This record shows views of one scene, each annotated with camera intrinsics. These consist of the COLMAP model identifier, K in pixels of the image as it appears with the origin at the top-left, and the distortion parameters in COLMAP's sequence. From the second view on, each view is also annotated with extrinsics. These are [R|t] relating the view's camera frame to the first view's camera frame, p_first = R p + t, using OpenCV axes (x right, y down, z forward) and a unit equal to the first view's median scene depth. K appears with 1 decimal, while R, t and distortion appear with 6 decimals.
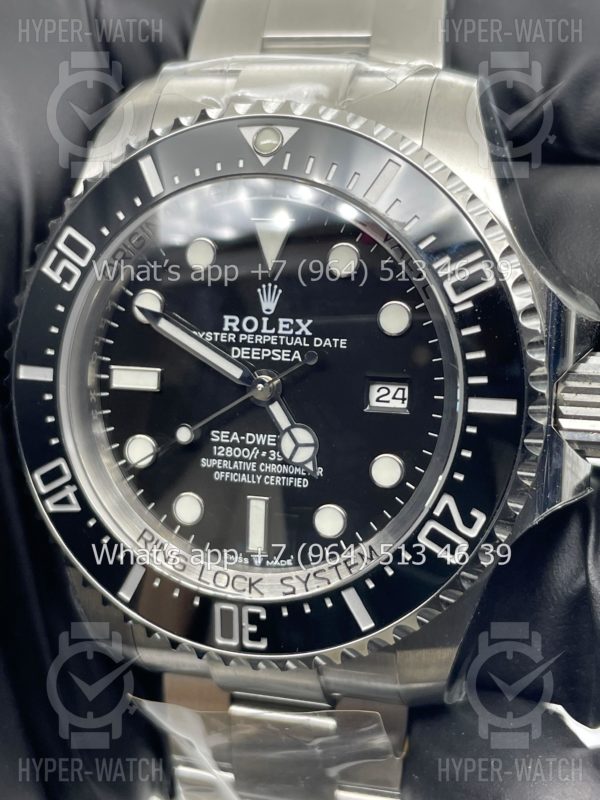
lens RADIAL K [[1179.6, 0, 325.6], [0, 1179.6, 406.2], [0, 0, 1]] dist [0.142271, -0.028489]
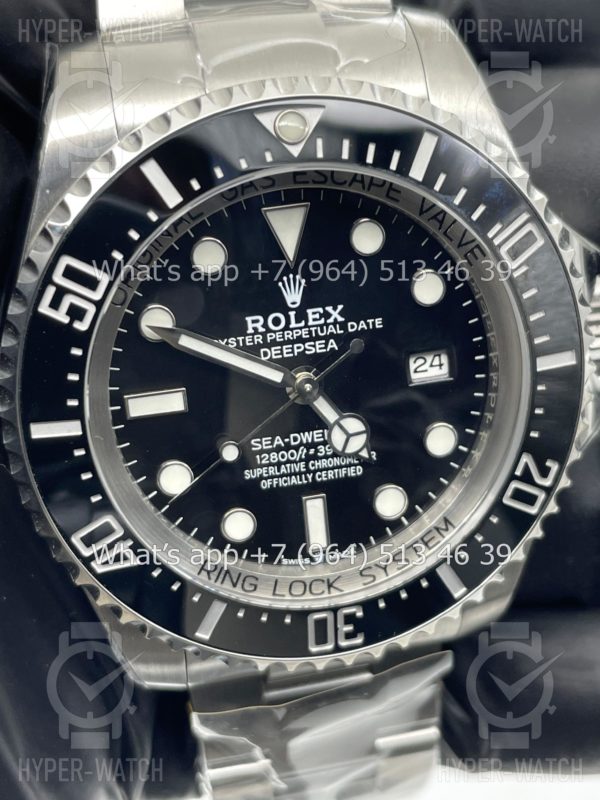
lens RADIAL K [[1188.3, 0, 303.6], [0, 1188.3, 390.3], [0, 0, 1]] dist [0.131951, 0.040869]
pose [[0.884597, -0.239730, 0.400022, -0.431205], [0.168525, 0.964119, 0.205118, -0.205296], [-0.434842, -0.114033, 0.893258, 0.154279]]
